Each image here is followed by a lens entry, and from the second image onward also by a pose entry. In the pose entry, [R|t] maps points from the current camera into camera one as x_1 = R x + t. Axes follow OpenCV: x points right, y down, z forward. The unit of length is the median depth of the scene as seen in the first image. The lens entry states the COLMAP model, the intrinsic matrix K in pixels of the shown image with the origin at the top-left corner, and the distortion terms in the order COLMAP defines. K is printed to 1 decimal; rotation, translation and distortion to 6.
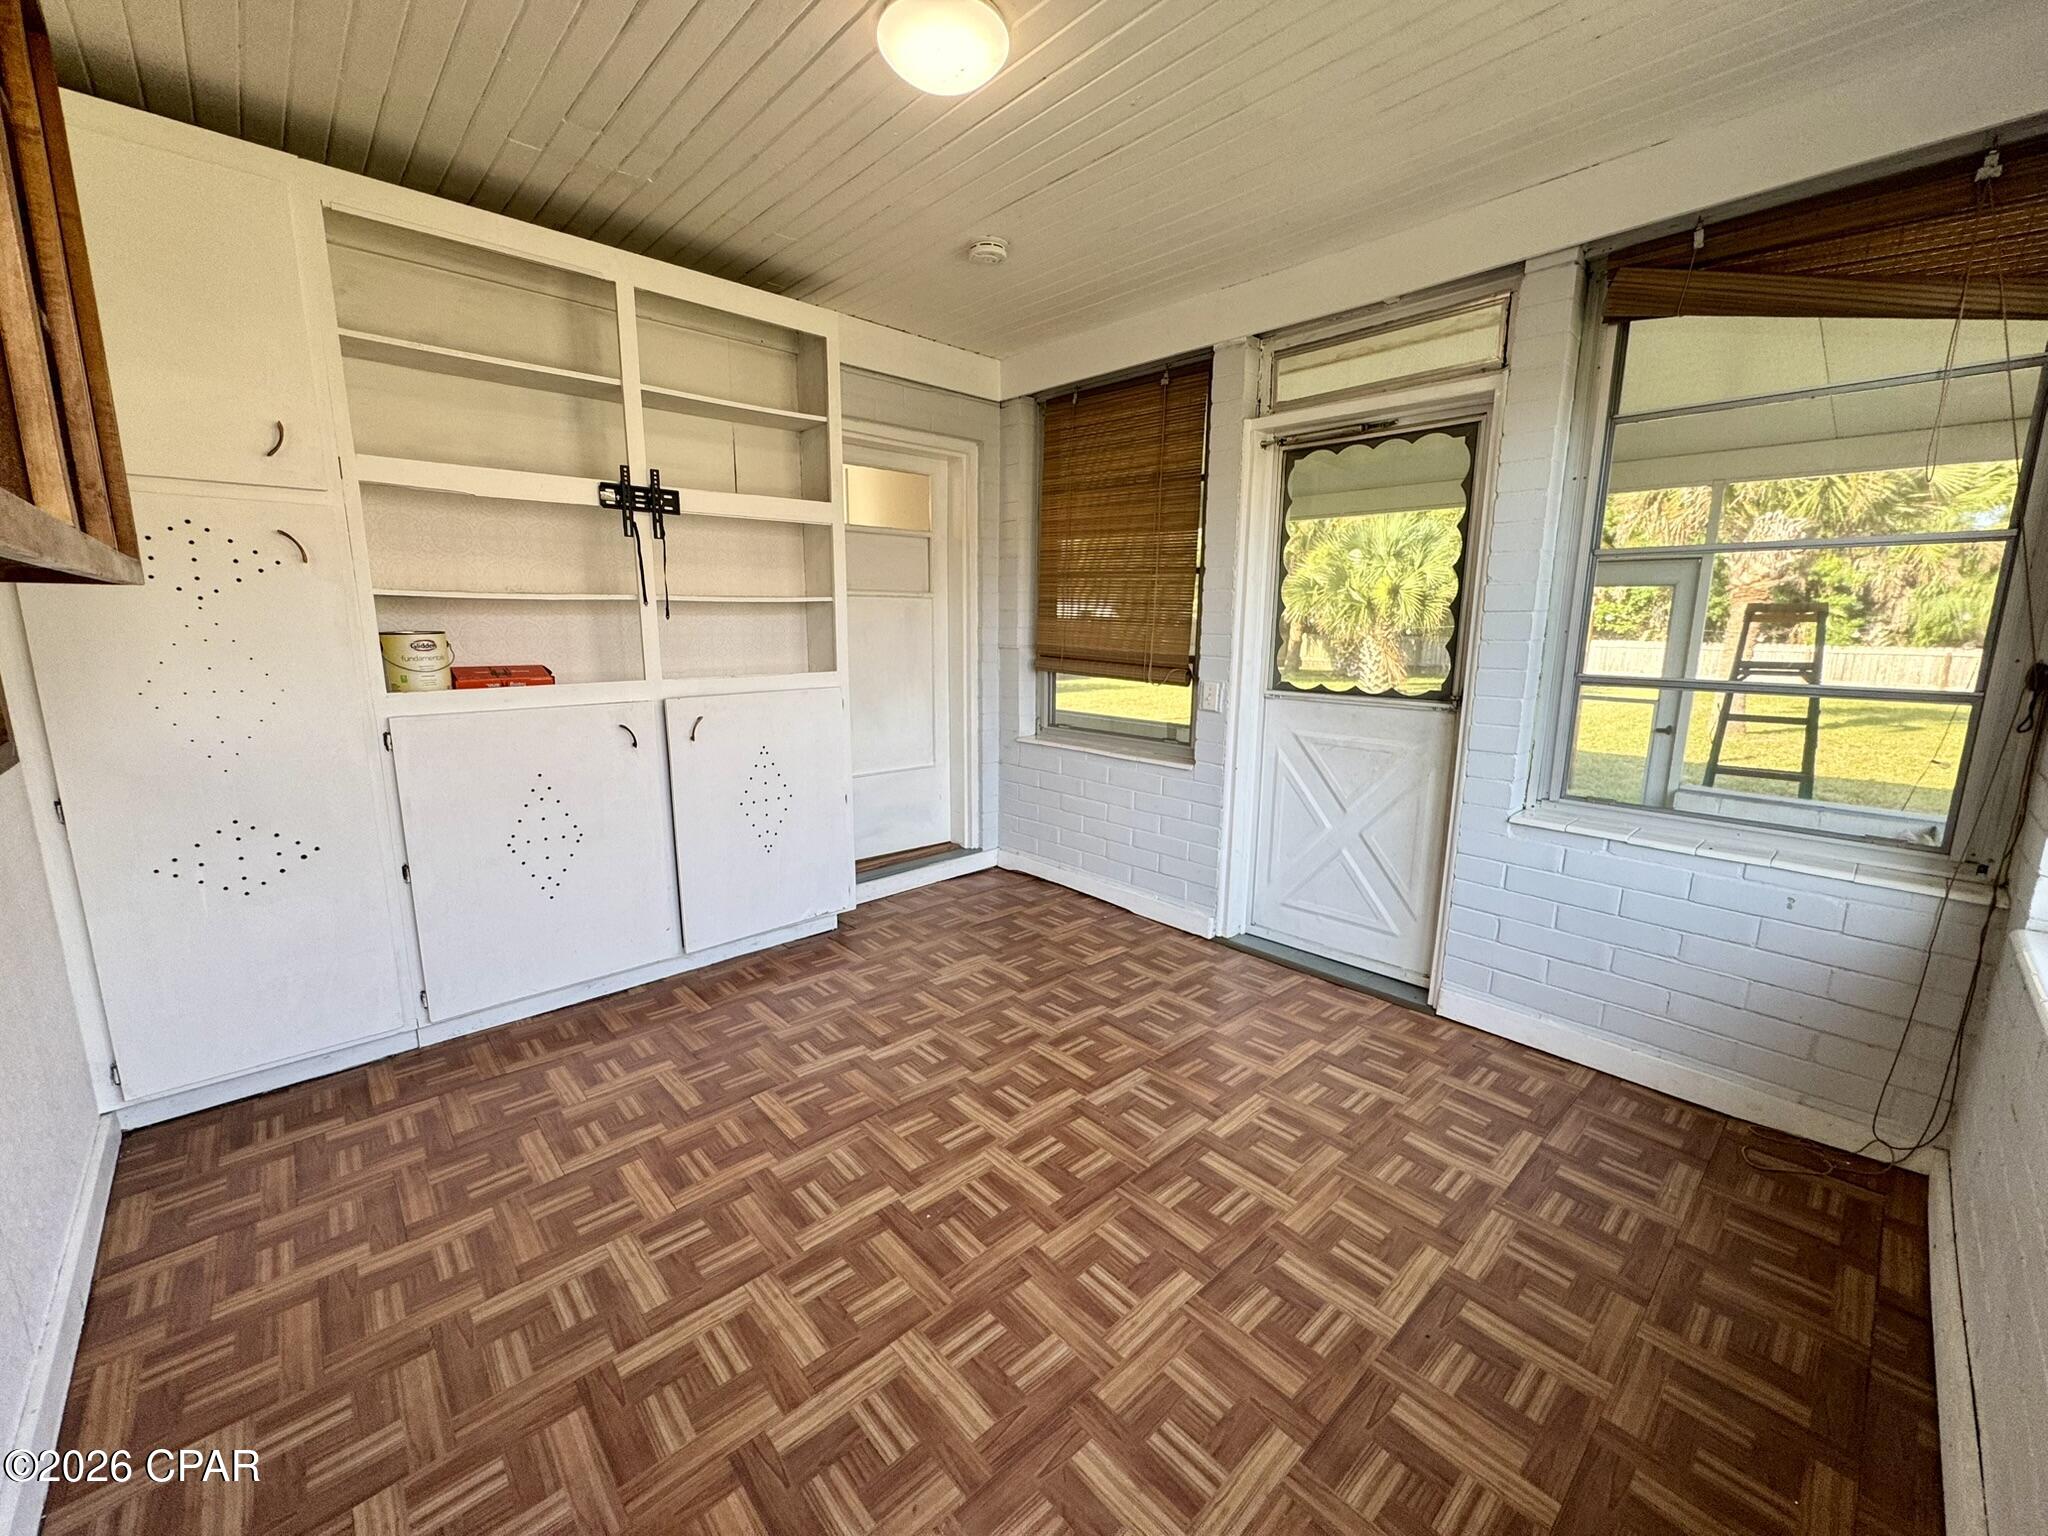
lens RADIAL K [[824.4, 0, 1015.6], [0, 824.4, 765.0], [0, 0, 1]] dist [-0.002854, -0.000209]
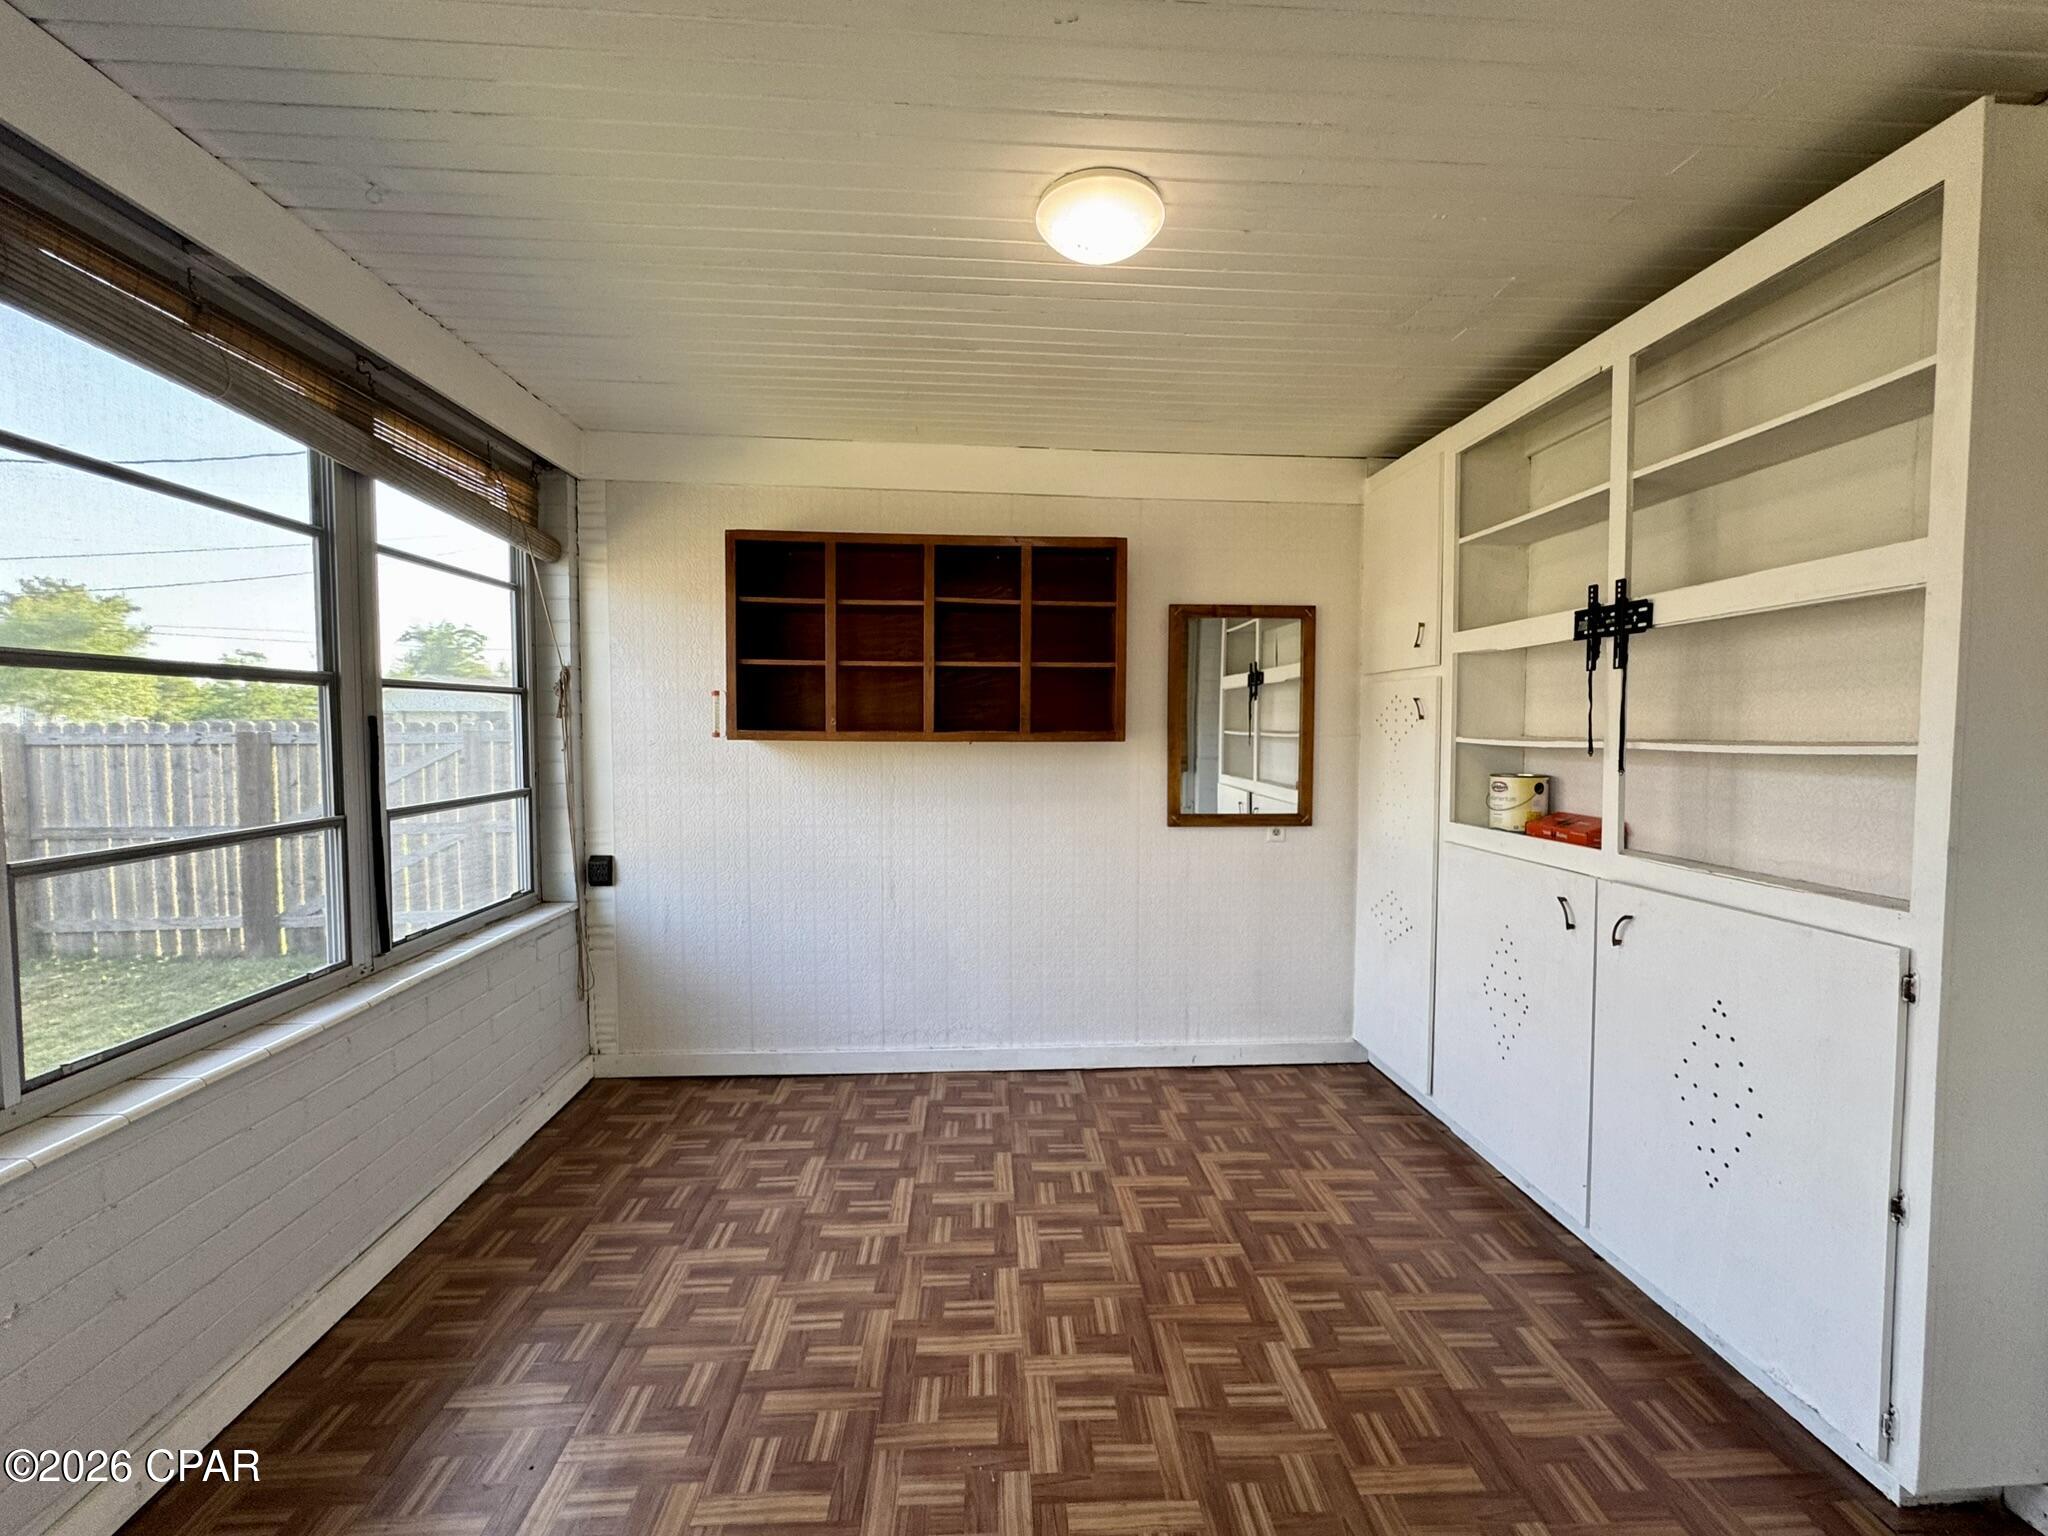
lens RADIAL K [[824.4, 0, 1015.6], [0, 824.4, 765.0], [0, 0, 1]] dist [-0.002854, -0.000209]
pose [[-0.629877, 0.026280, -0.776250, 0.691198], [-0.147073, 0.977310, 0.152428, -0.309356], [0.762643, 0.210176, -0.611720, 1.472681]]
